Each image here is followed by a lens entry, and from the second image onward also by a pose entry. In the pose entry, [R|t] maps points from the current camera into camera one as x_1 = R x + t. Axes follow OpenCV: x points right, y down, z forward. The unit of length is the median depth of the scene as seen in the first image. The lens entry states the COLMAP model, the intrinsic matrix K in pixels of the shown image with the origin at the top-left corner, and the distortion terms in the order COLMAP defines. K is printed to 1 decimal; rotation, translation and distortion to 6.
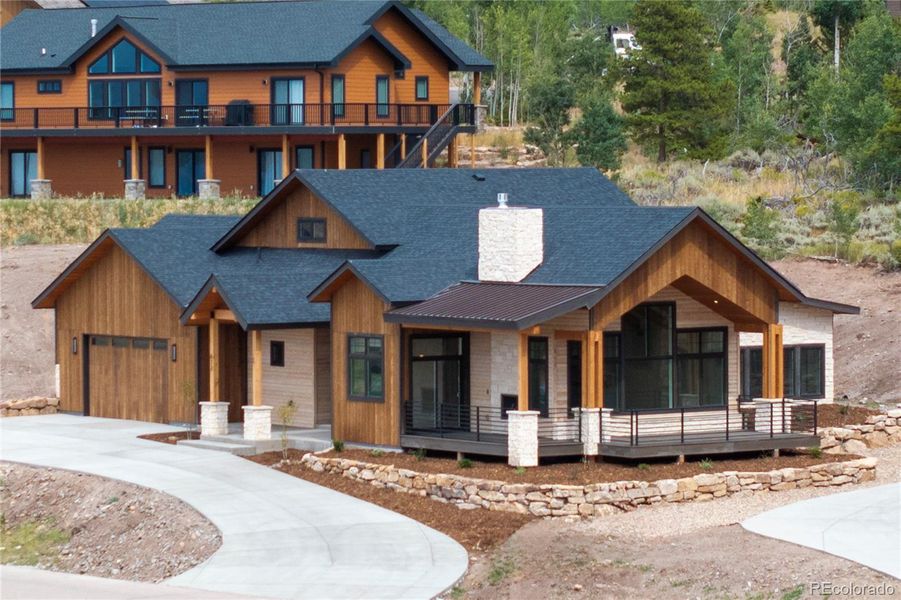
lens RADIAL K [[4279.5, 0, 450.5], [0, 4279.5, 300.0], [0, 0, 1]] dist [0.195036, -10.322163]
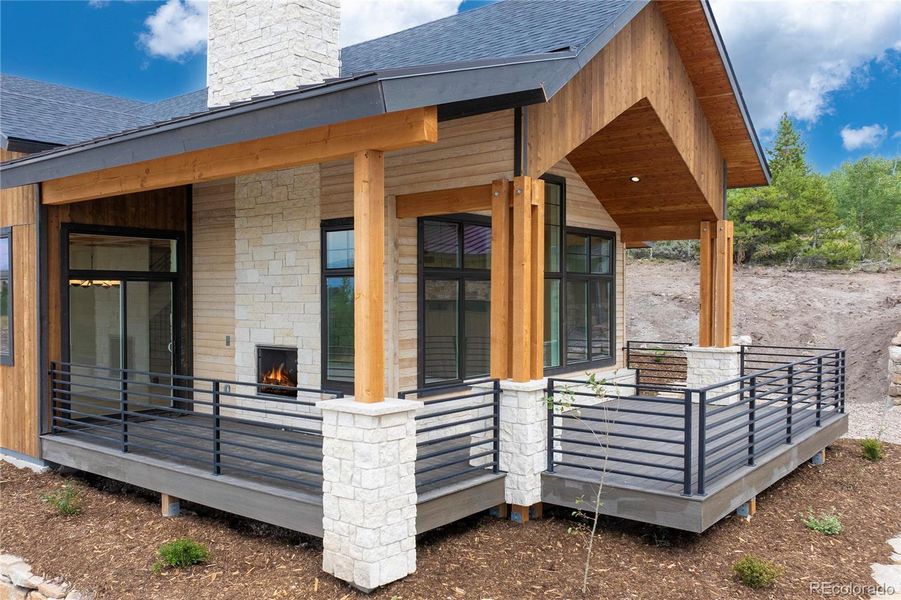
lens RADIAL K [[787.0, 0, 284.4], [0, 787.0, 326.0], [0, 0, 1]] dist [-0.000798, -0.007642]
pose [[0.989326, -0.004702, 0.145640, 0.001531], [0.004540, 0.999989, 0.001442, 0.019018], [-0.145645, -0.000765, 0.989337, 0.878140]]
